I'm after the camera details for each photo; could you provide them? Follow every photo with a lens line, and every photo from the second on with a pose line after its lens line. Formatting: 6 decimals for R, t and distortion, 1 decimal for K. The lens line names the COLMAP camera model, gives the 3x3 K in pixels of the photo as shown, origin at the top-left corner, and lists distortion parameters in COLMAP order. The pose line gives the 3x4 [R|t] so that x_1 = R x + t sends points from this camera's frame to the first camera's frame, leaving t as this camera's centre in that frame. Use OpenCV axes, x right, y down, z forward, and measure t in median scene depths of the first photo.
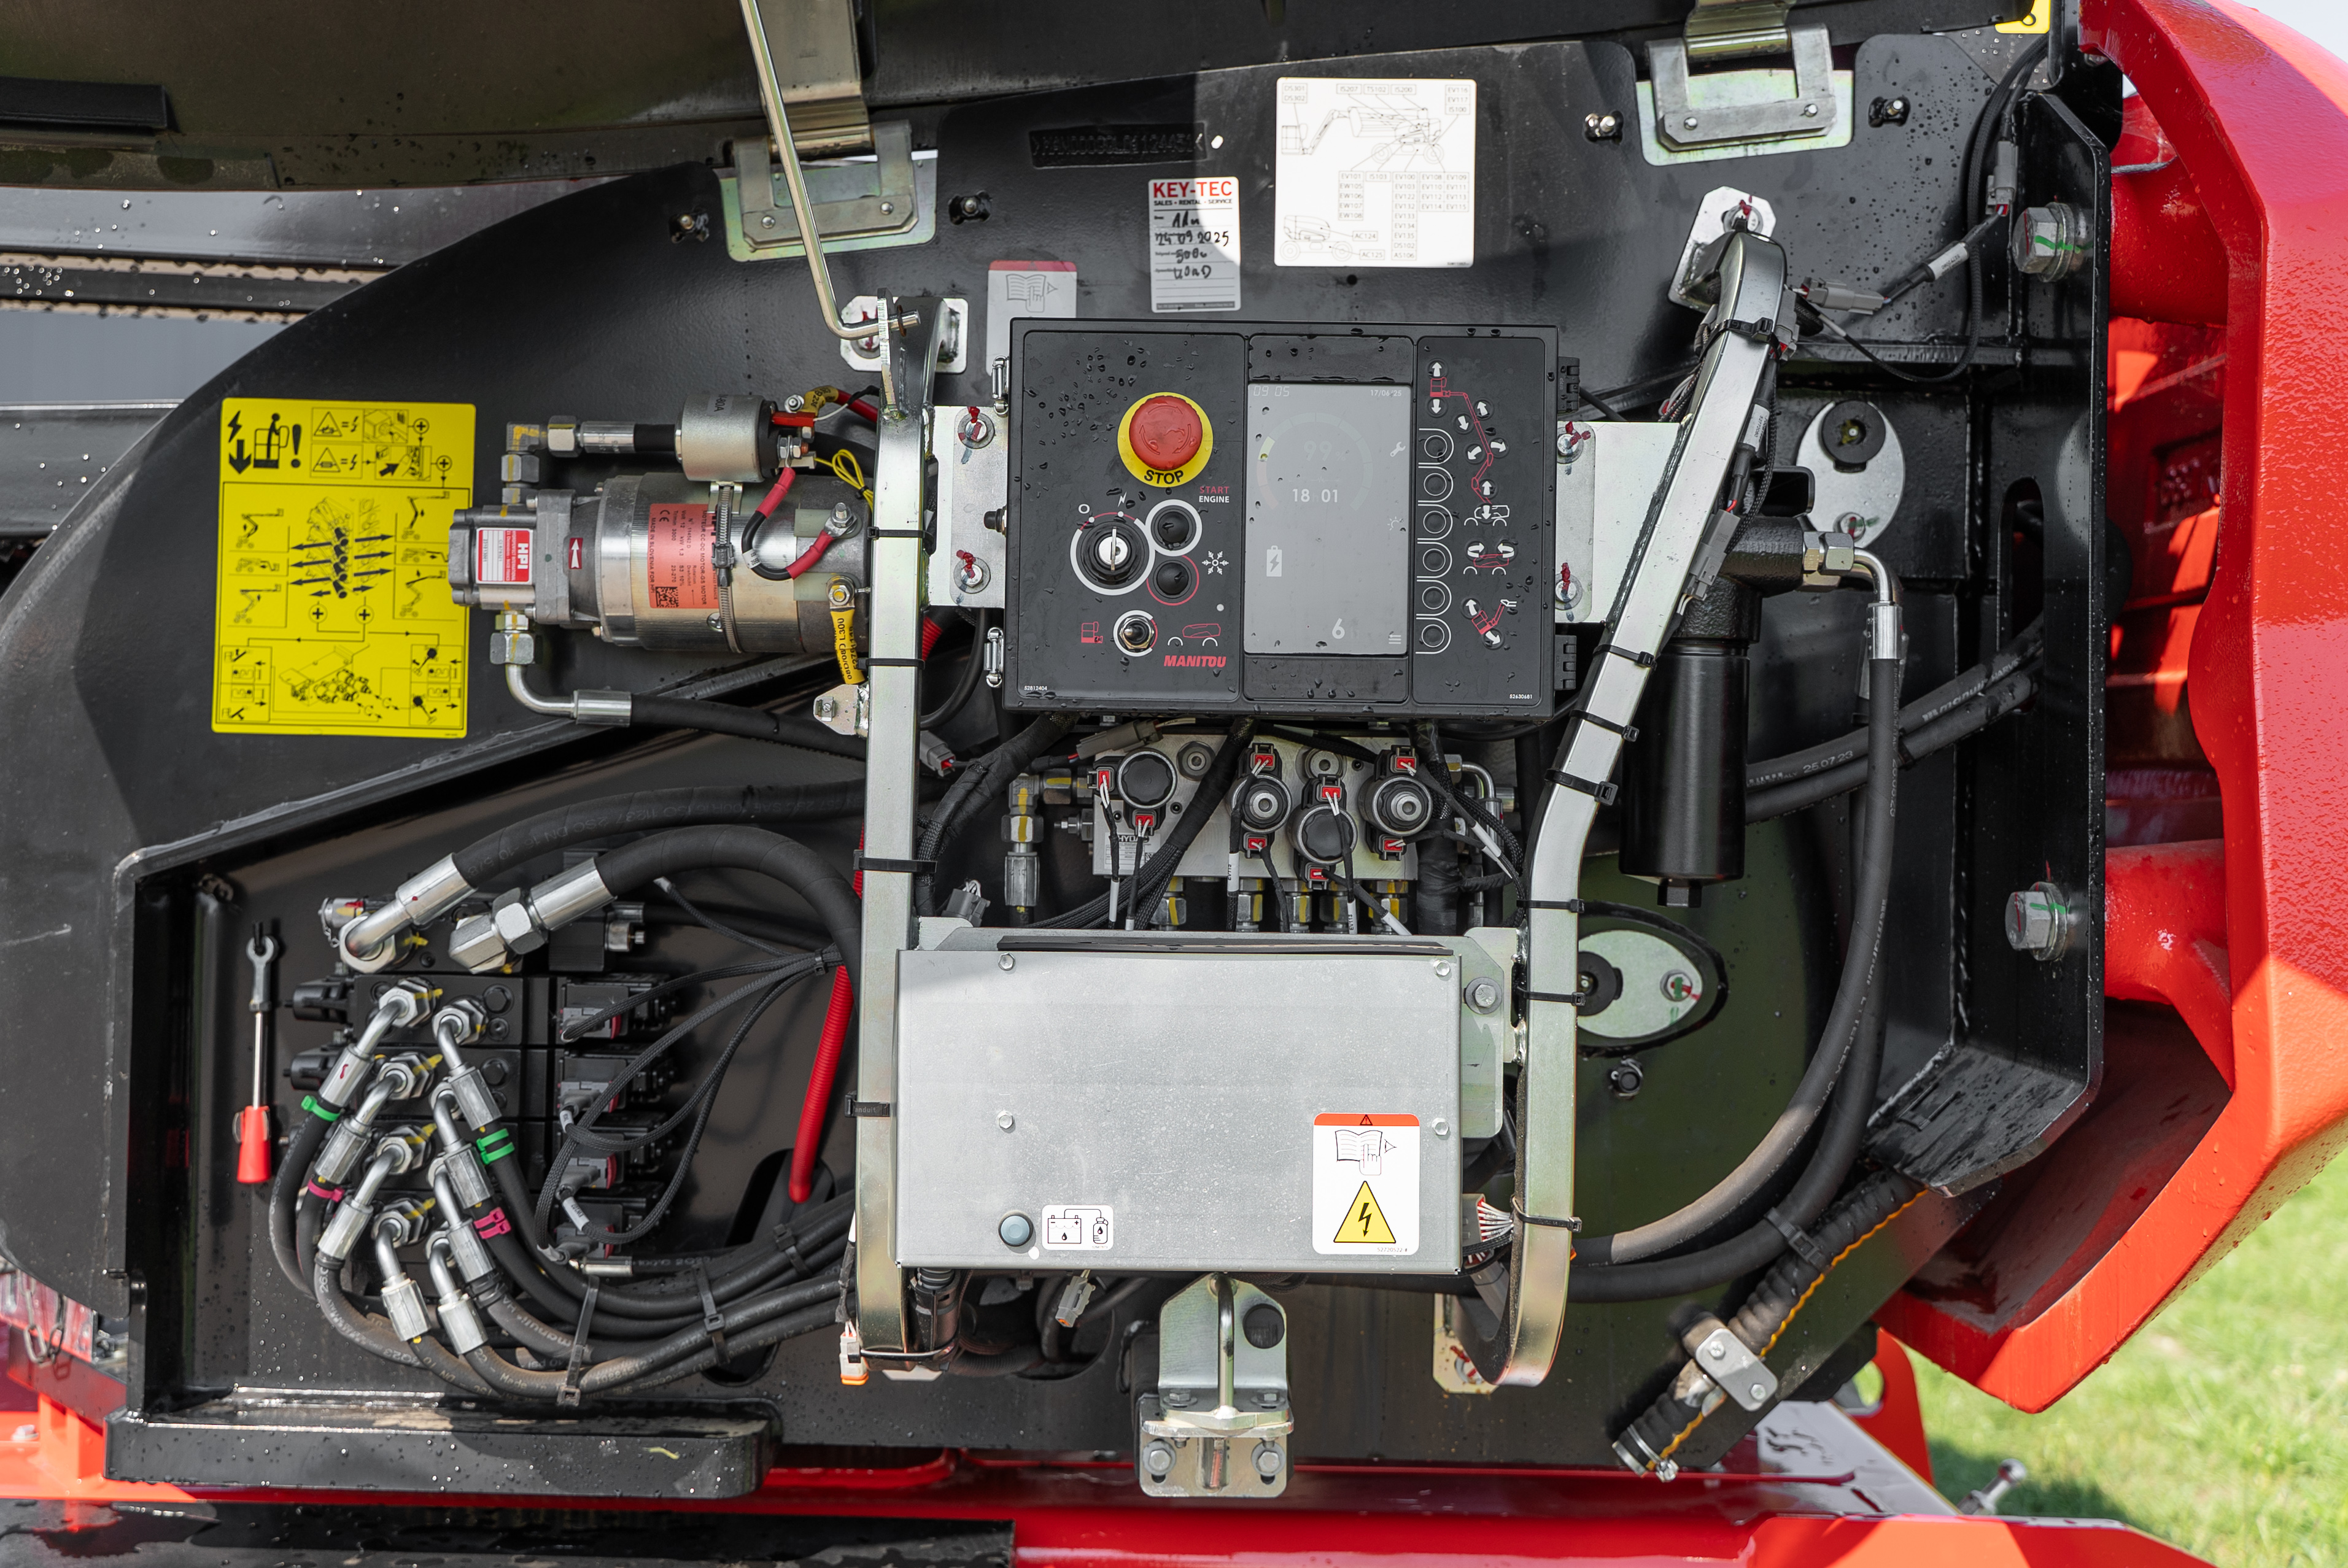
lens RADIAL K [[2152.1, 0, 1181.4], [0, 2152.1, 785.9], [0, 0, 1]] dist [-0.000883, 0.000000]
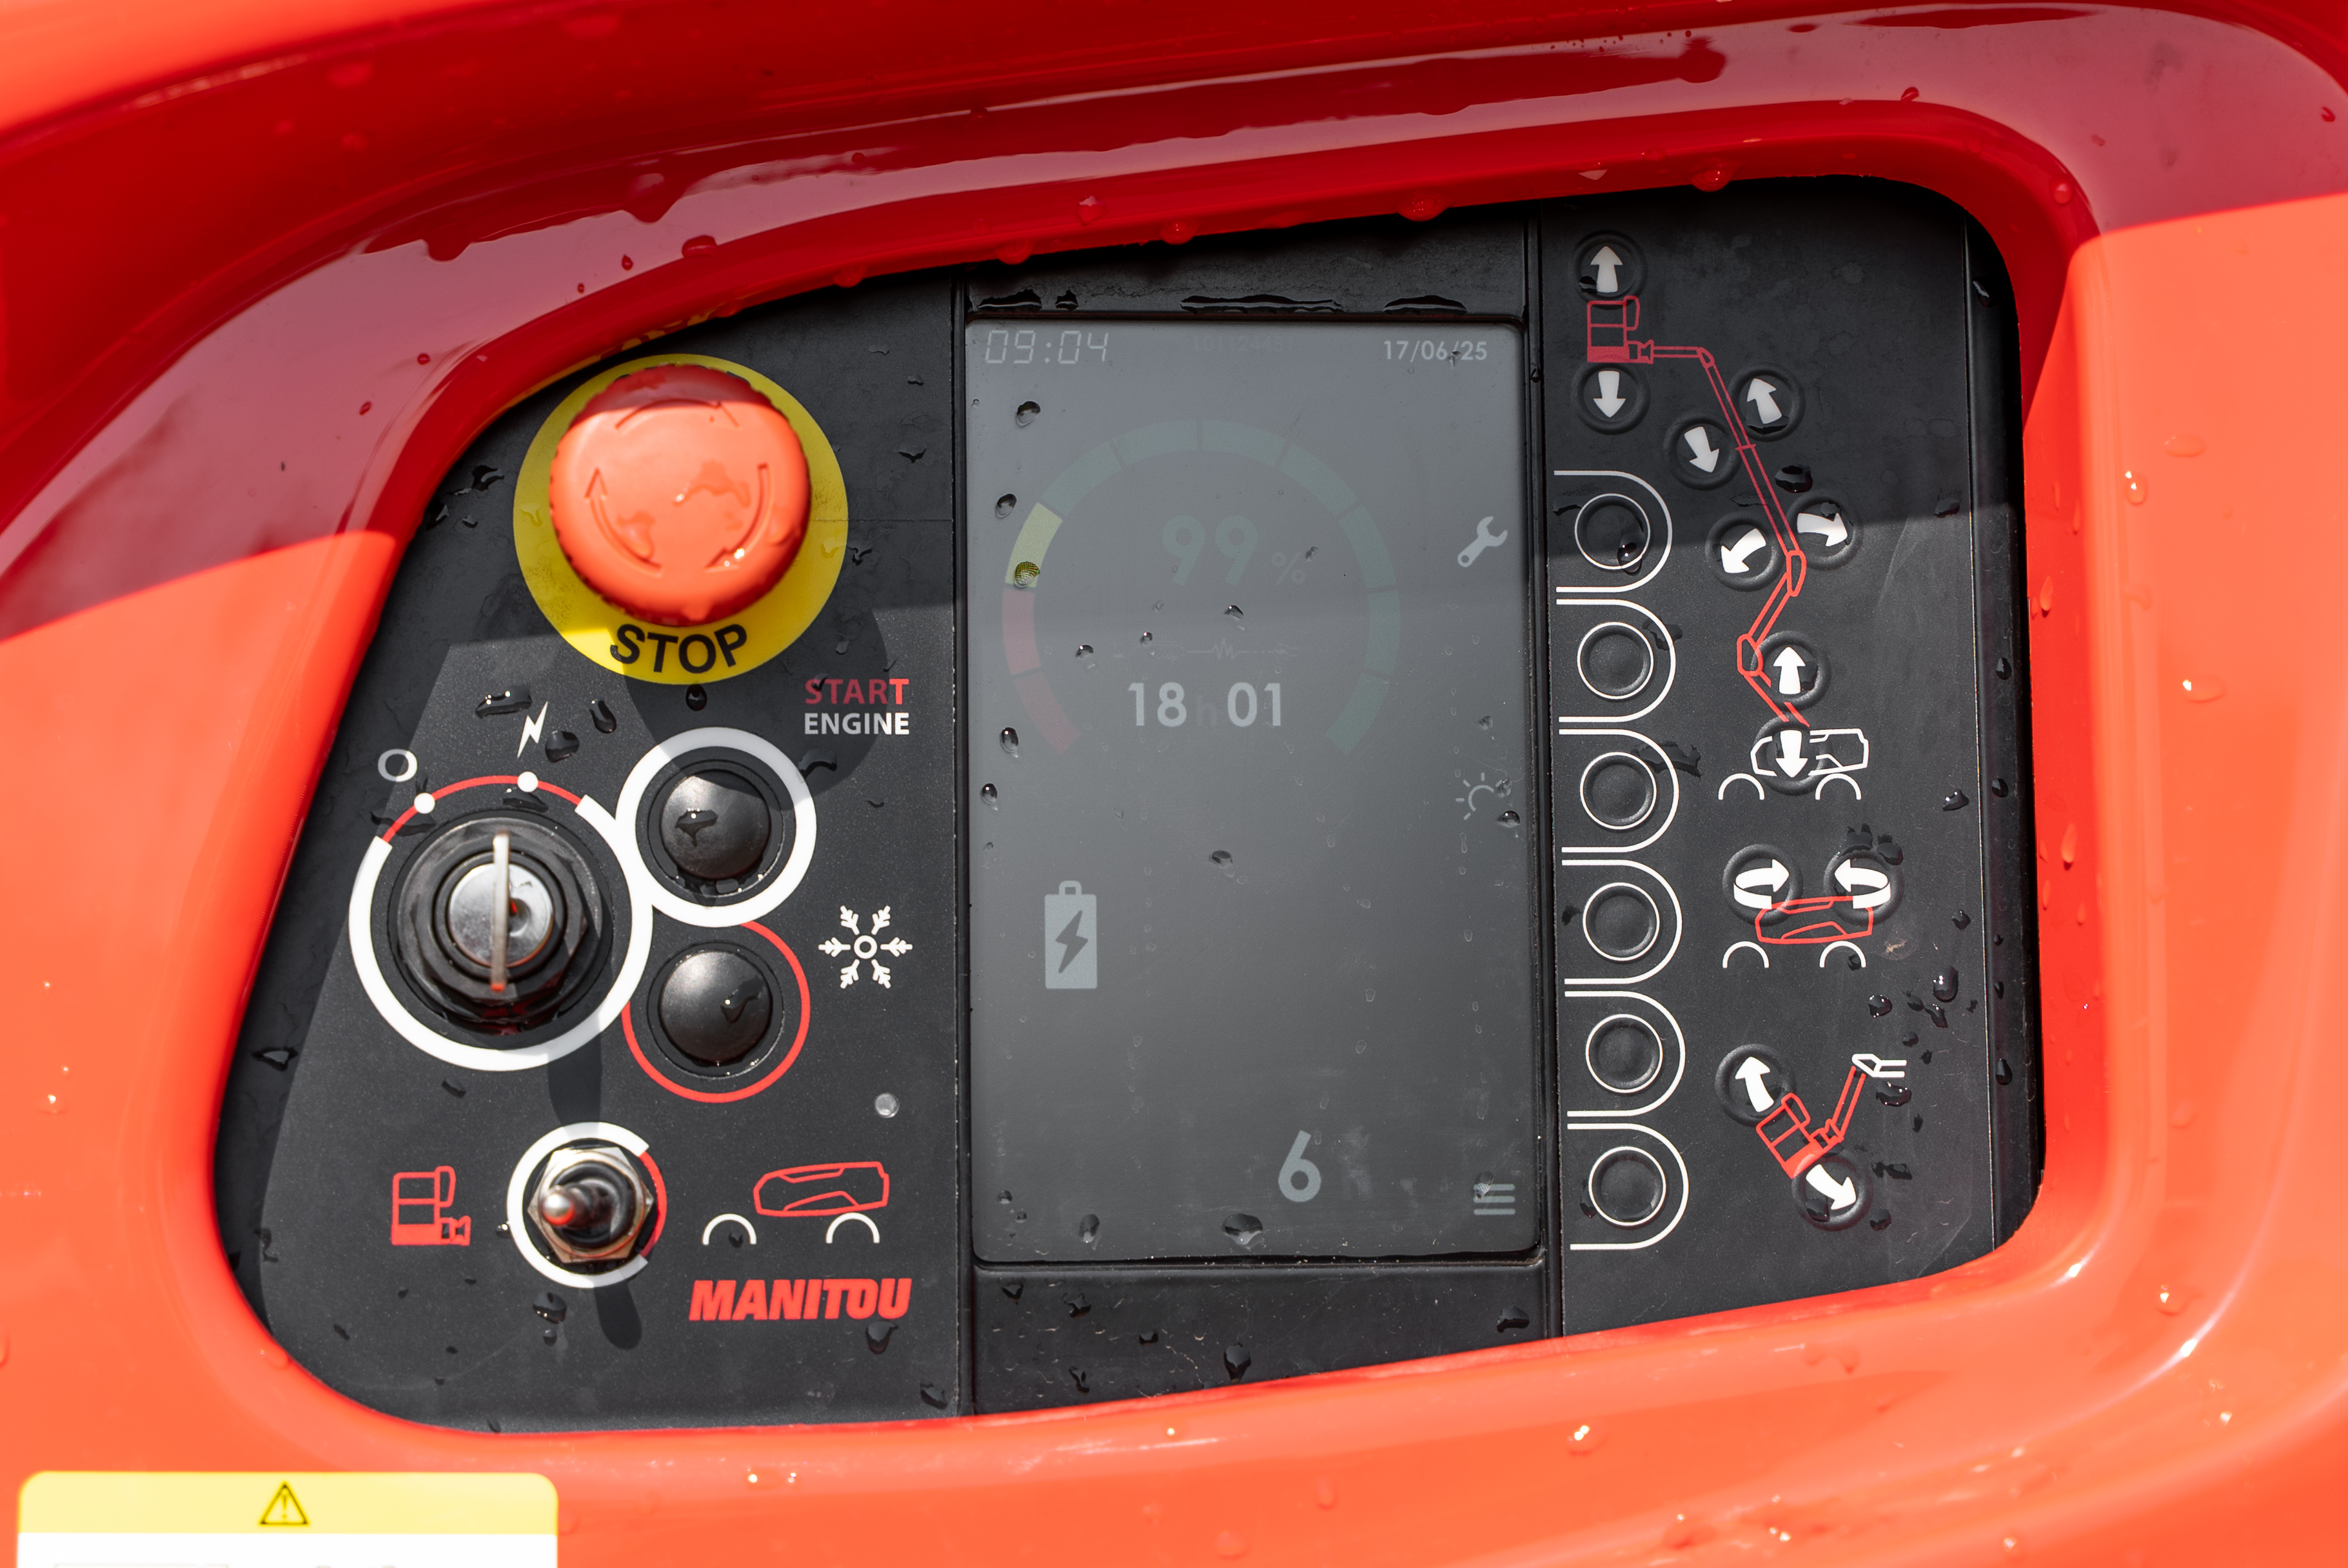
lens RADIAL K [[4062.8, 0, 1171.3], [0, 4062.8, 781.8], [0, 0, 1]] dist [-0.012608, 0.000000]
pose [[0.994676, -0.018629, 0.101353, 0.001886], [0.024450, 0.998103, -0.056495, -0.094043], [-0.100109, 0.058672, 0.993245, 0.459630]]
